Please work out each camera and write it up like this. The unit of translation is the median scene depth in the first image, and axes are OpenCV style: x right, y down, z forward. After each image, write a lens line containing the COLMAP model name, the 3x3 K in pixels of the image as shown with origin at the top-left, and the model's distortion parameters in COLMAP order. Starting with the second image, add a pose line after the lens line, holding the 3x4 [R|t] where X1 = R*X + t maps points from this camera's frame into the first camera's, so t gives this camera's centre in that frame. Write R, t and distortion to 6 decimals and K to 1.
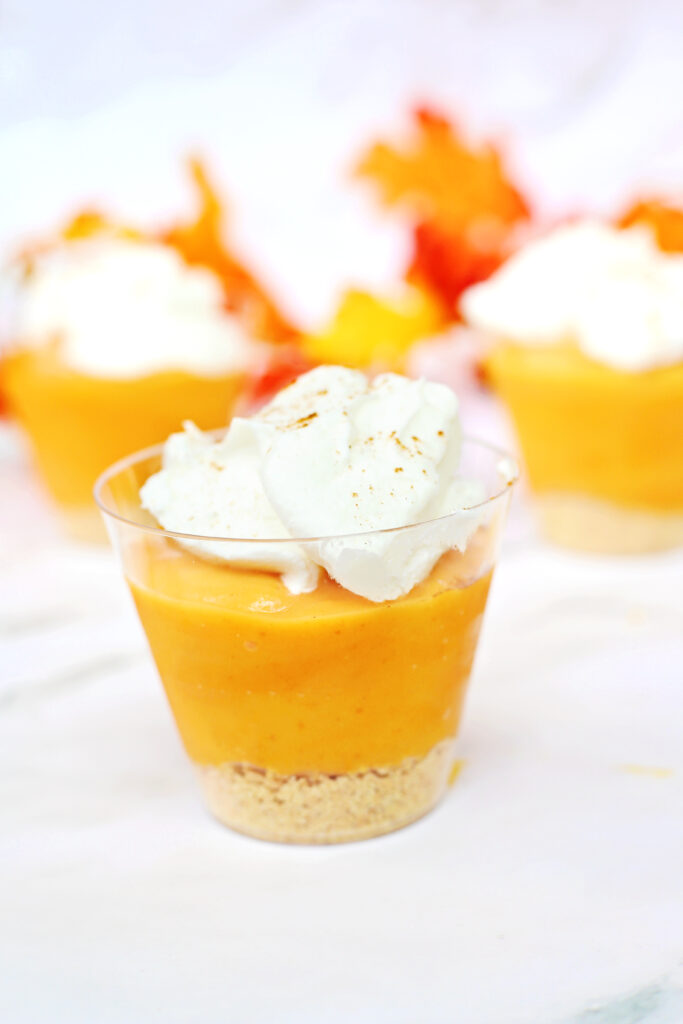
lens RADIAL K [[1824.1, 0, 333.0], [0, 1824.1, 520.3], [0, 0, 1]] dist [-0.150487, 0.000000]
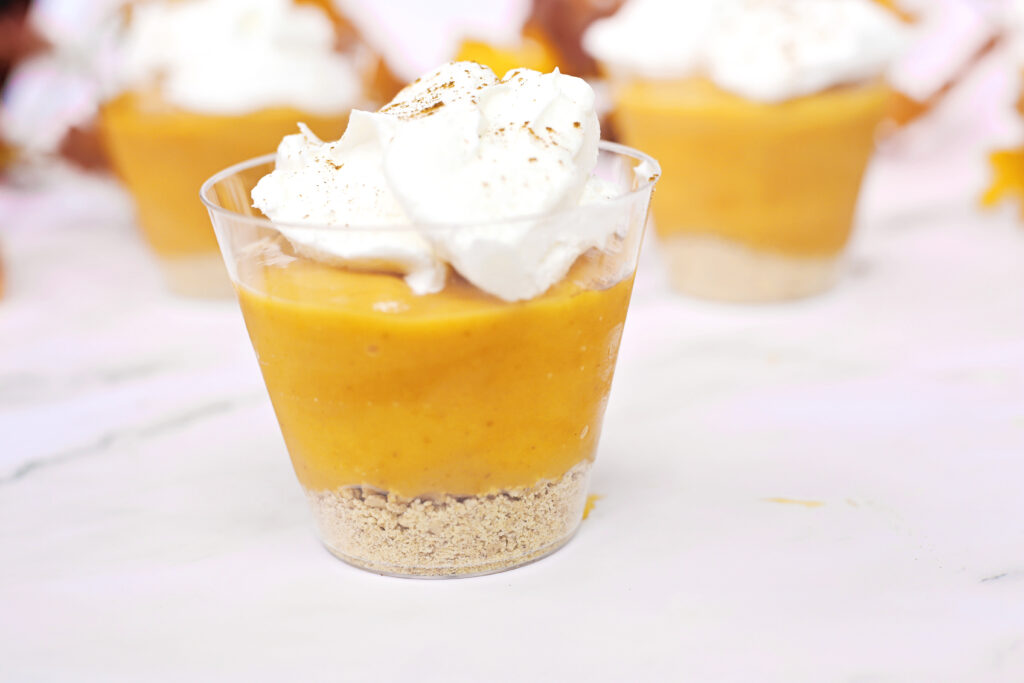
lens RADIAL K [[1824.1, 0, 508.7], [0, 1824.1, 337.6], [0, 0, 1]] dist [-0.150487, 0.000000]
pose [[0.999125, -0.001995, 0.041775, -0.014155], [0.002412, 0.999948, -0.009933, 0.068799], [-0.041753, 0.010025, 0.999078, 0.080981]]
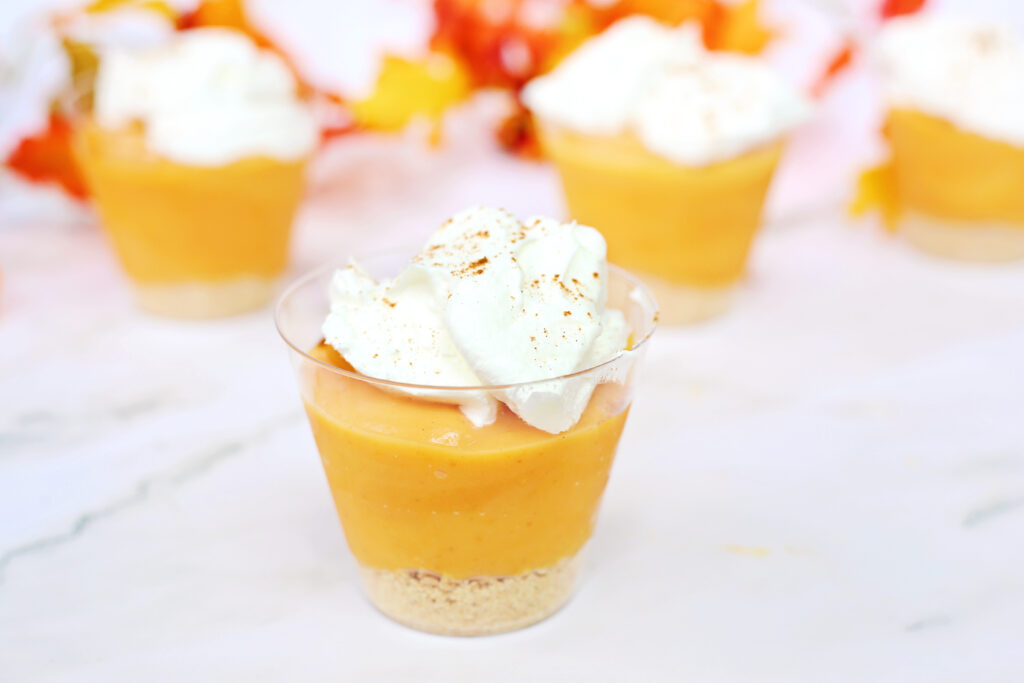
lens RADIAL K [[1824.1, 0, 504.9], [0, 1824.1, 334.4], [0, 0, 1]] dist [-0.150487, 0.000000]
pose [[0.983952, -0.020360, 0.177268, -0.194622], [0.002396, 0.994887, 0.100970, -0.124159], [-0.178418, -0.098925, 0.978969, -0.091251]]
